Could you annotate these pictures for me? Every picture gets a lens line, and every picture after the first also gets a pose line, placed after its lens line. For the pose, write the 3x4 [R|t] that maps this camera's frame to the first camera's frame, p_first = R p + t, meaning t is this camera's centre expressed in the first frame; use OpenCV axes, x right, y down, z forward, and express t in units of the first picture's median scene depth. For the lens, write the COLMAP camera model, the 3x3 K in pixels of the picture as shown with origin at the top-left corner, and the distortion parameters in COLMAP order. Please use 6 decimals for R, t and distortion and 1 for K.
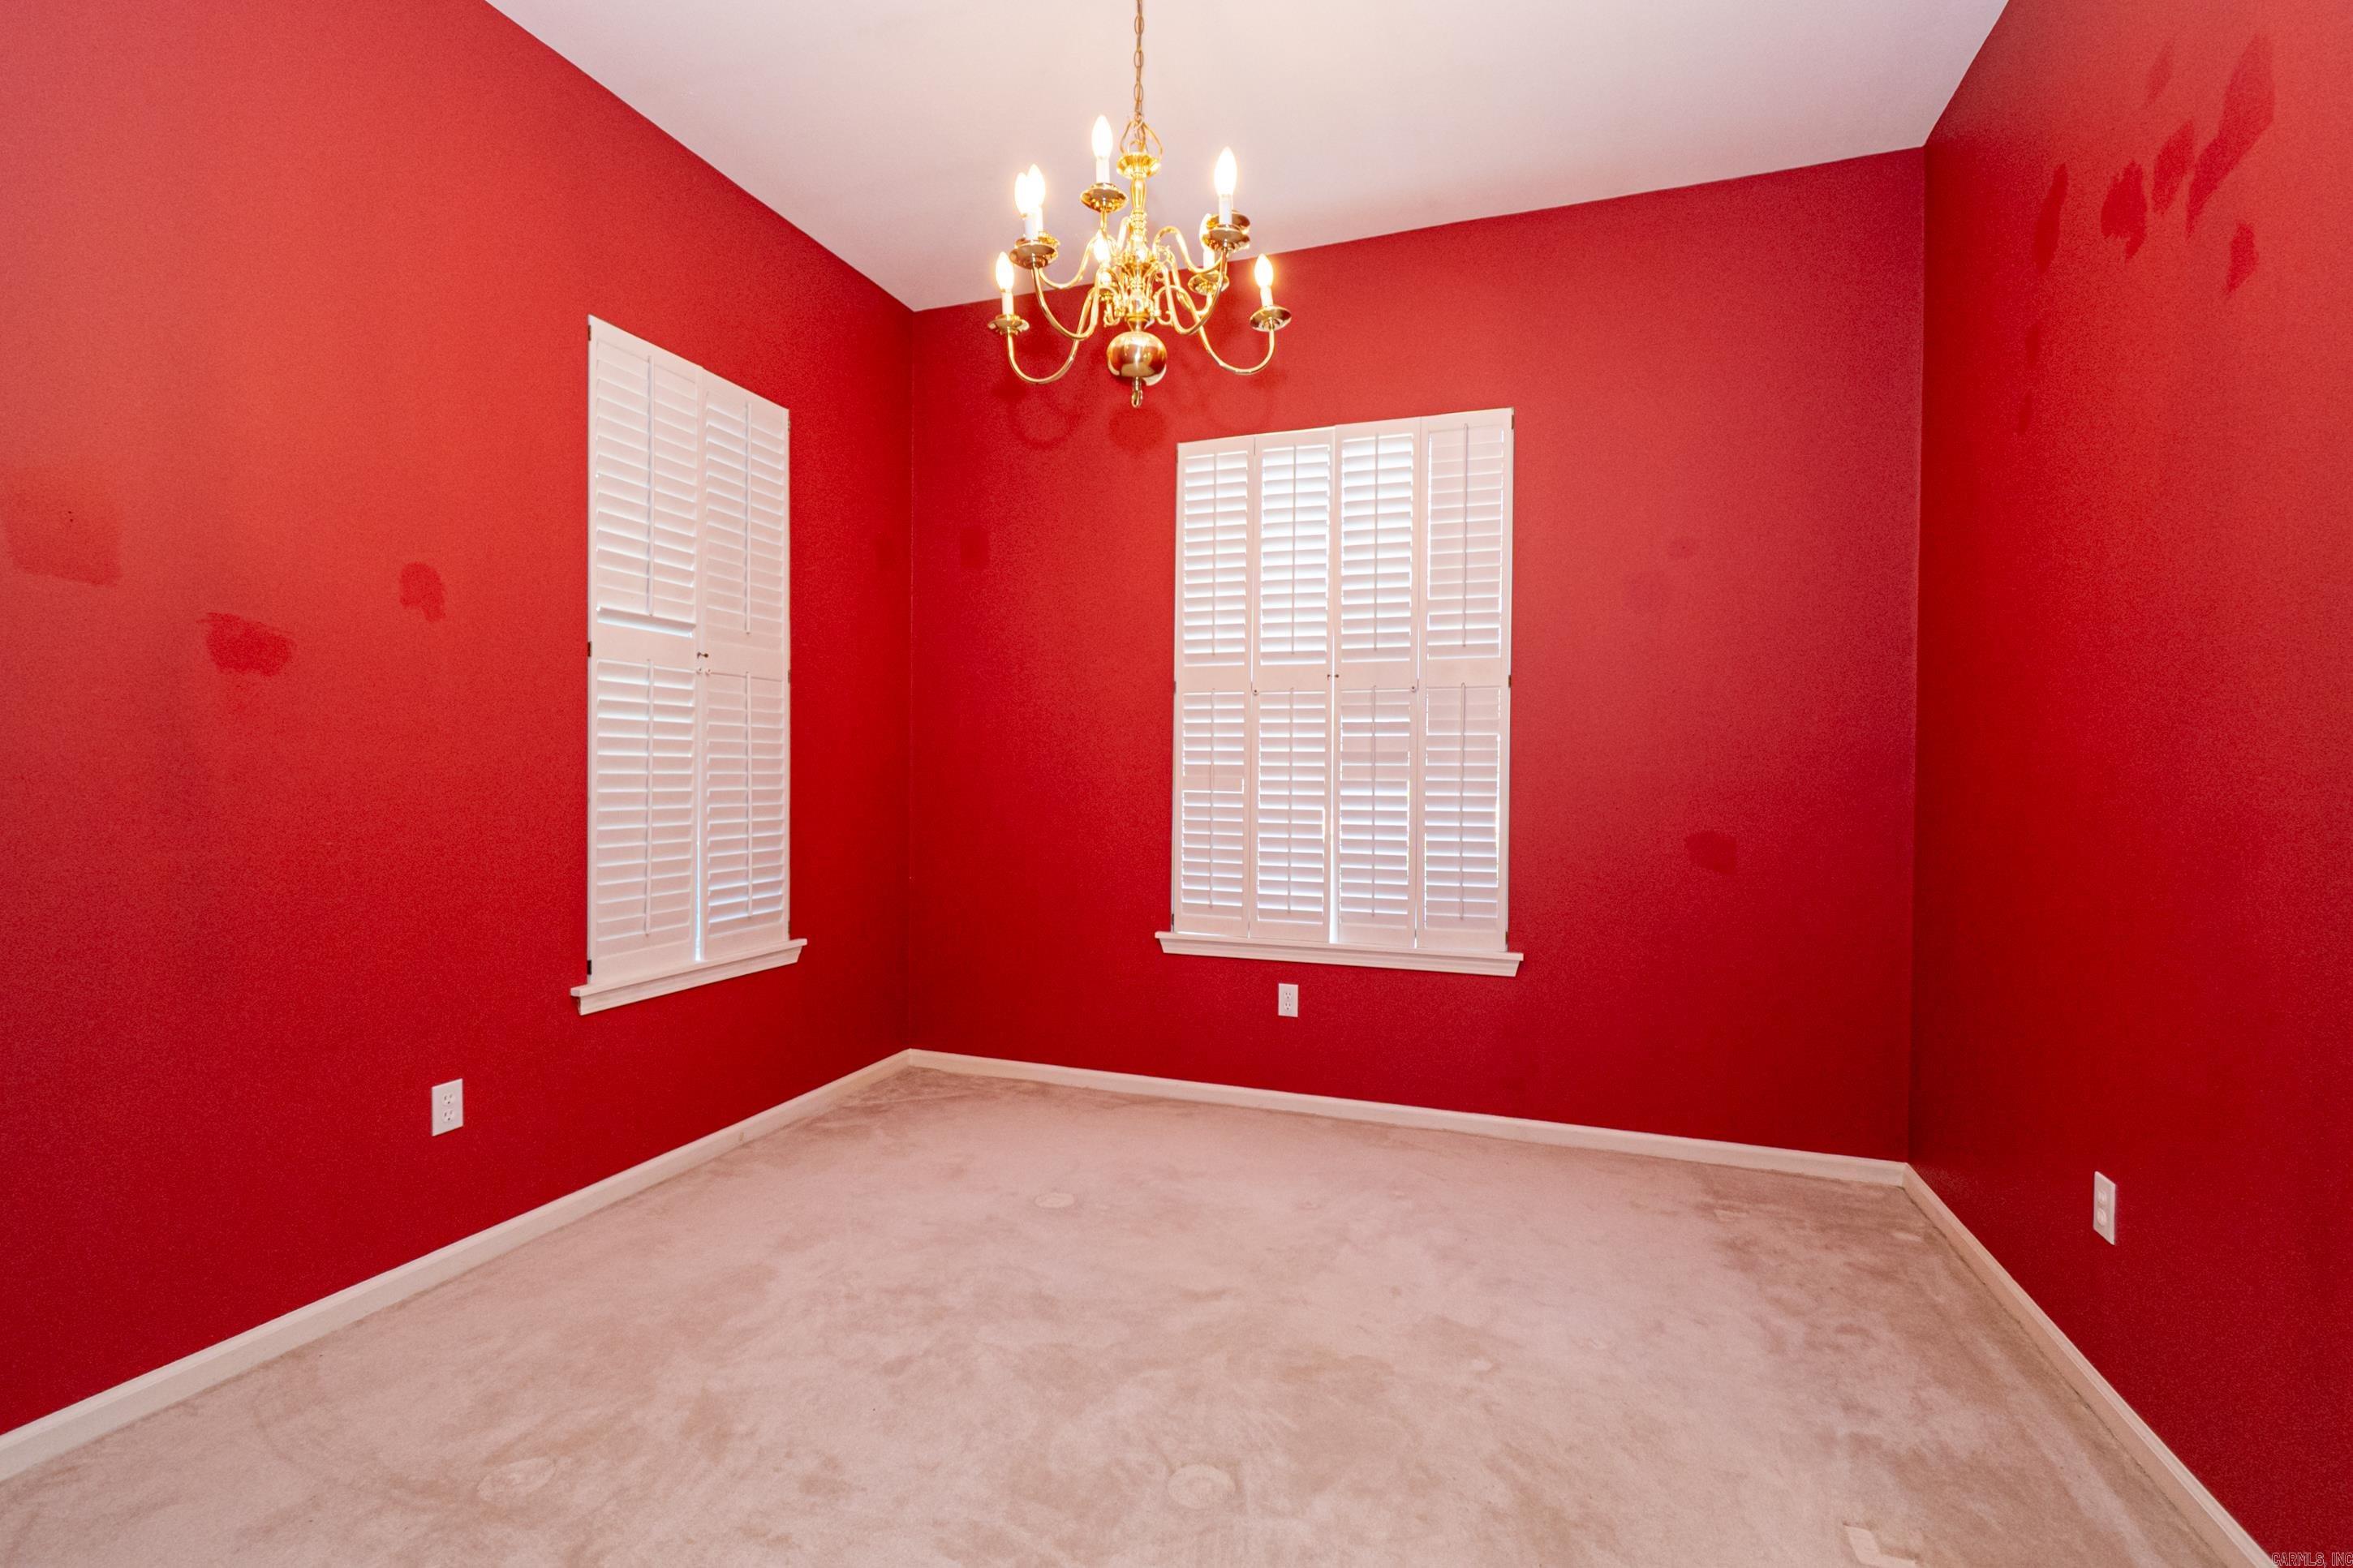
lens RADIAL K [[1041.6, 0, 1176.5], [0, 1041.6, 784.0], [0, 0, 1]] dist [0.012670, -0.007843]
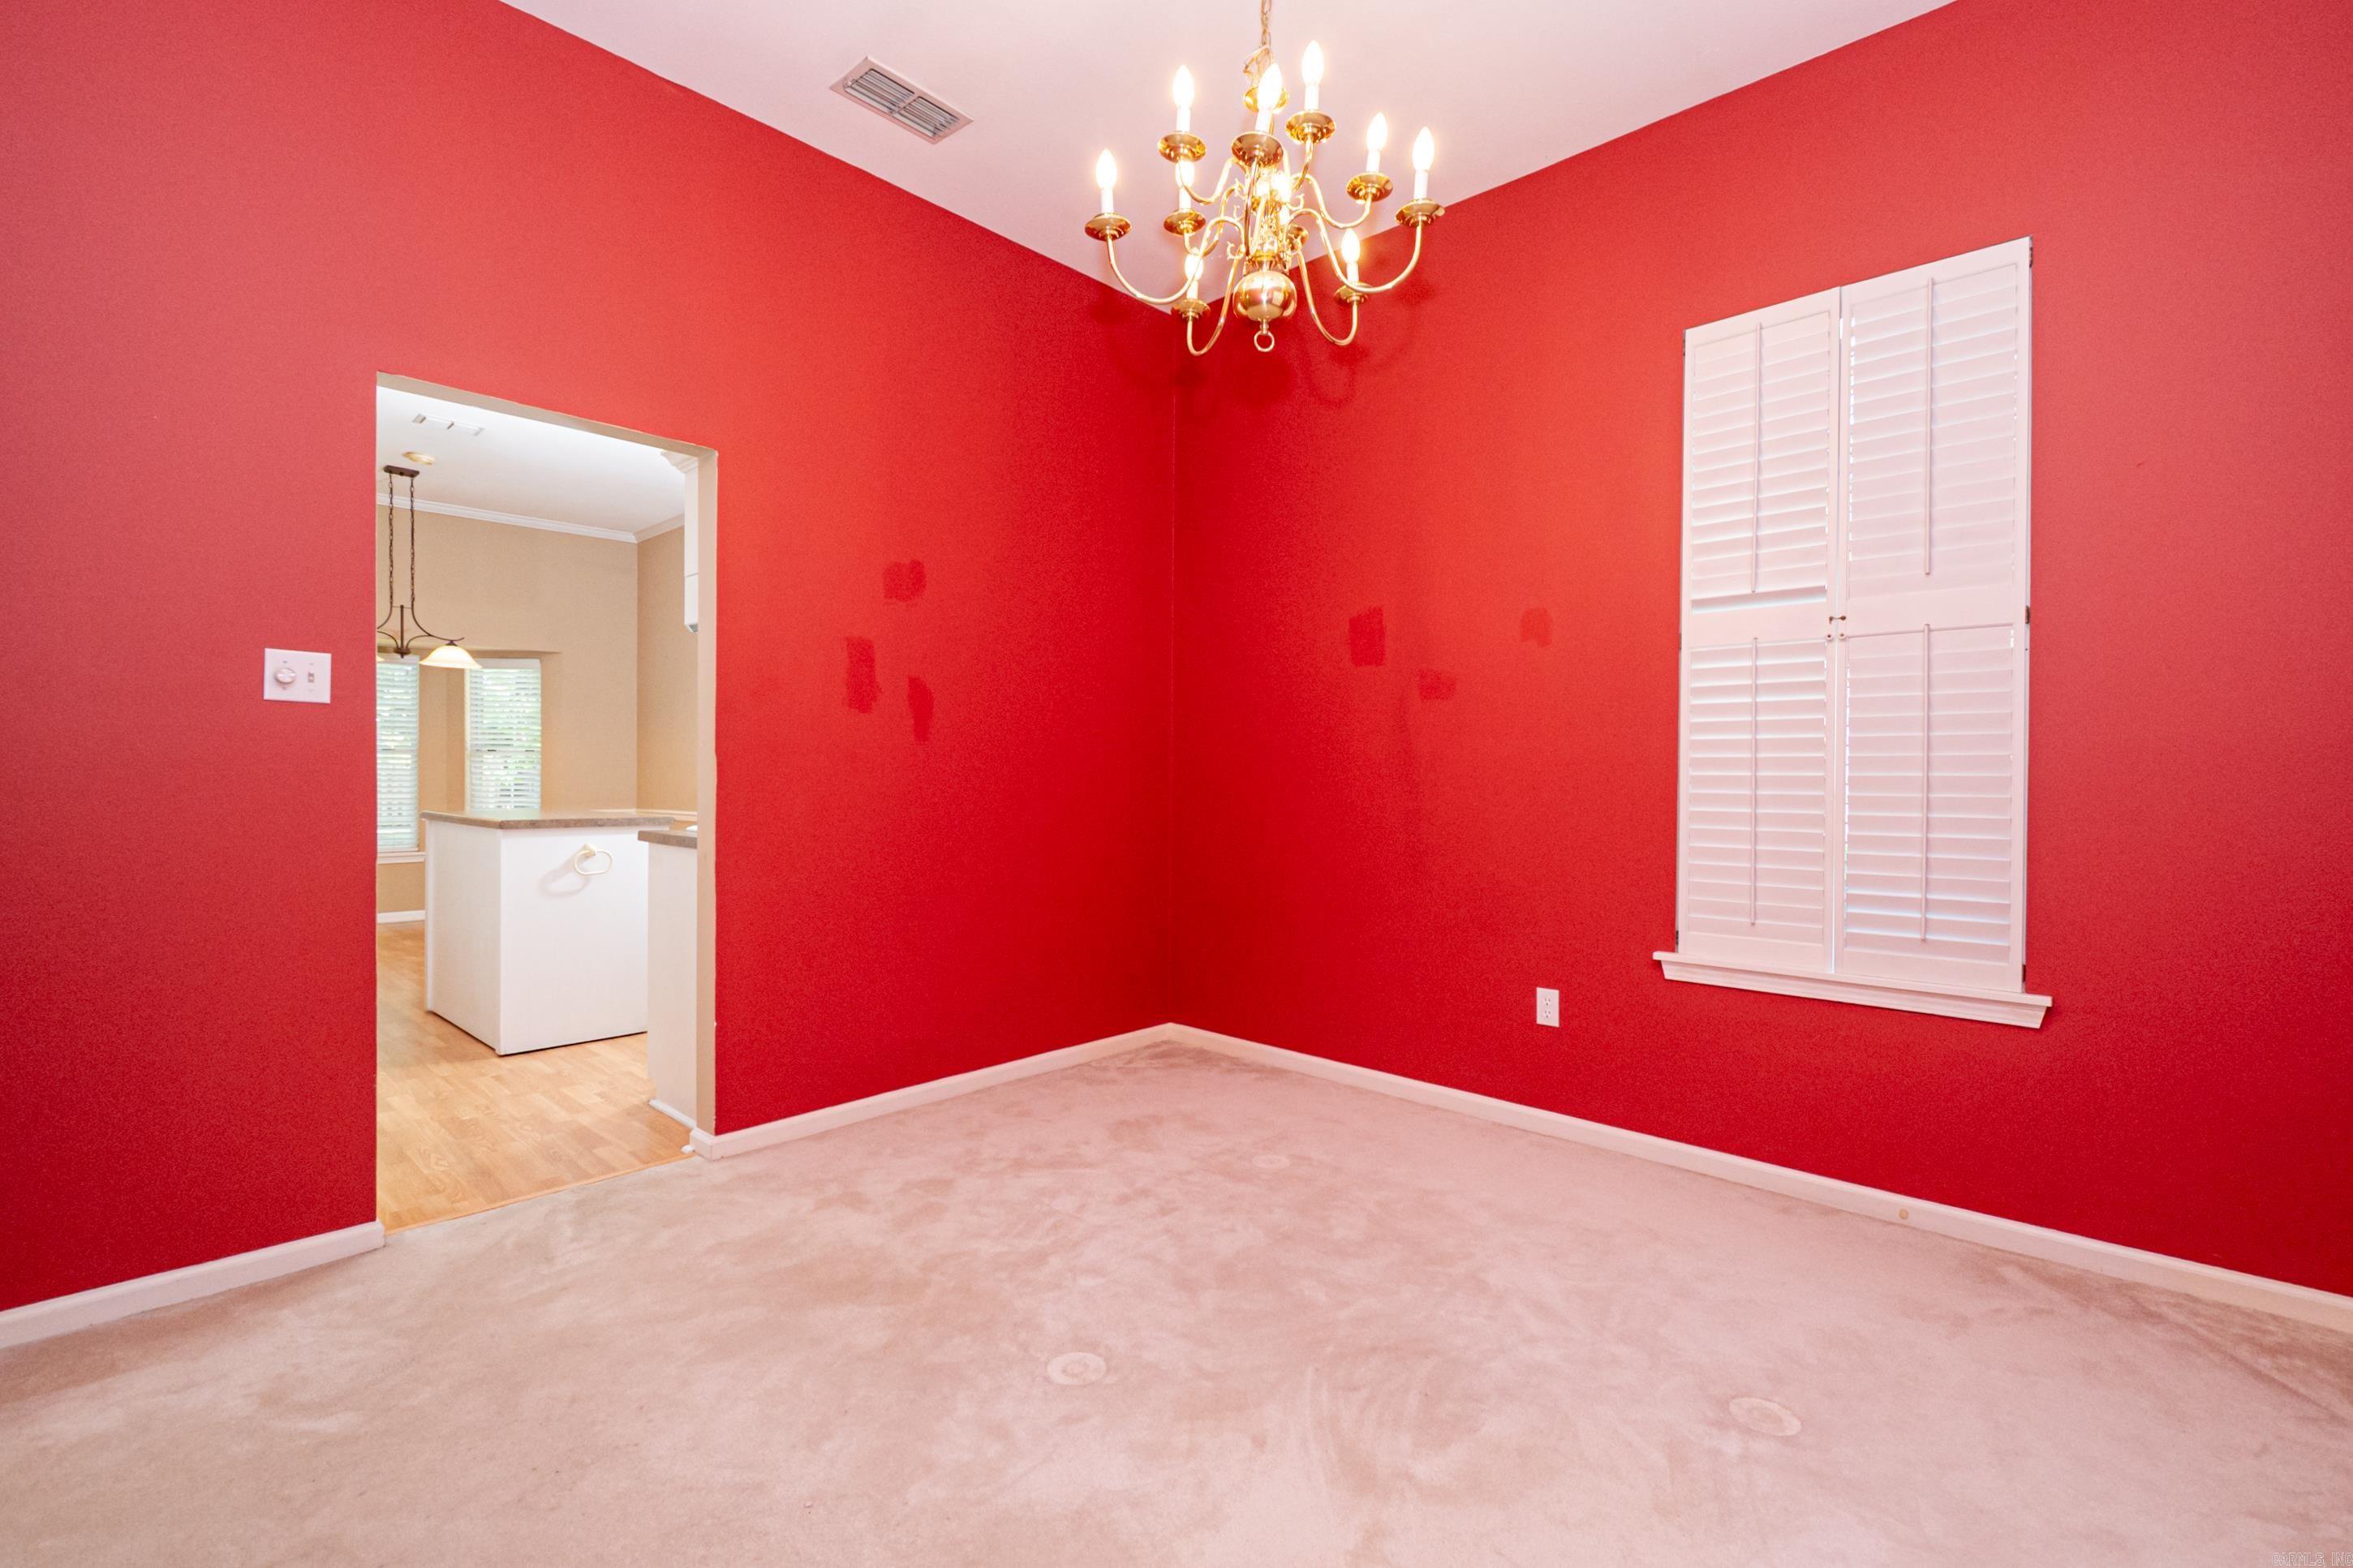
lens RADIAL K [[1041.6, 0, 1176.5], [0, 1041.6, 784.0], [0, 0, 1]] dist [0.012670, -0.007843]
pose [[-0.394797, 0.006009, -0.918749, 0.631296], [-0.012652, 0.999848, 0.011976, 0.011231], [0.918681, 0.016352, -0.394661, 0.953472]]
